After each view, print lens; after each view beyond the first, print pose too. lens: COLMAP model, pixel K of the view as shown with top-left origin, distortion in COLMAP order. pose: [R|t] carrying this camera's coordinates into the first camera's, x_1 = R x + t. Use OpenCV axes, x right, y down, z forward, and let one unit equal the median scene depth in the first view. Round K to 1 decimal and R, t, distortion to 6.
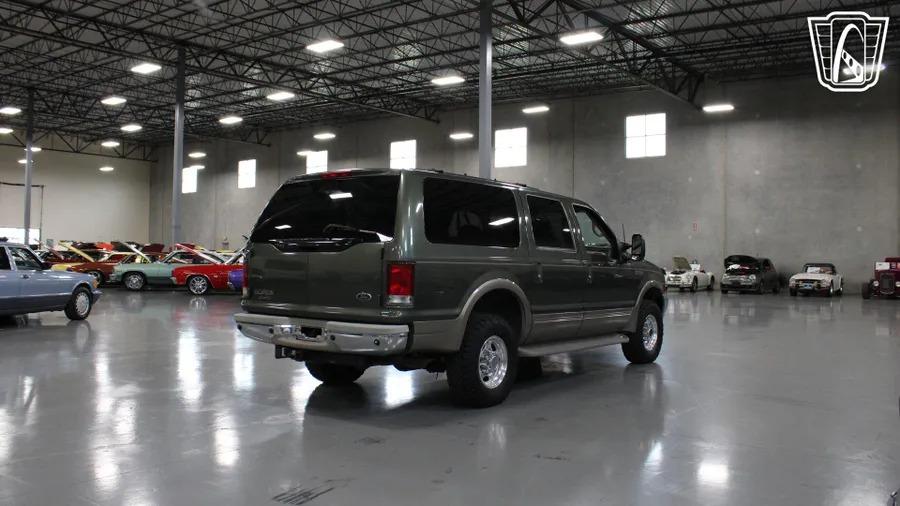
lens RADIAL K [[709.6, 0, 458.9], [0, 709.6, 228.3], [0, 0, 1]] dist [-0.165469, 0.116304]
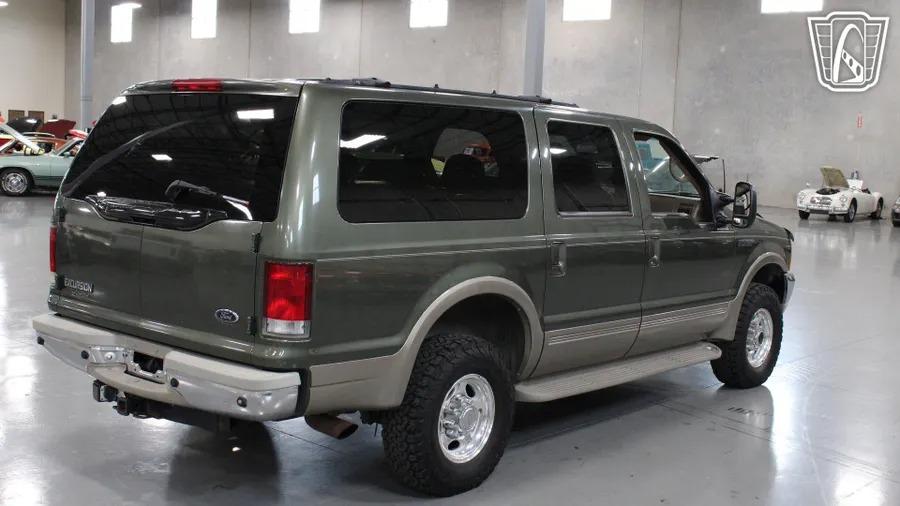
lens RADIAL K [[1022.7, 0, 450.0], [0, 1022.7, 253.0], [0, 0, 1]] dist [-0.076427, 0.030082]
pose [[0.997880, 0.039126, -0.052014, 0.047286], [-0.031281, 0.989098, 0.143896, -0.042529], [0.057078, -0.141964, 0.988225, 0.120056]]
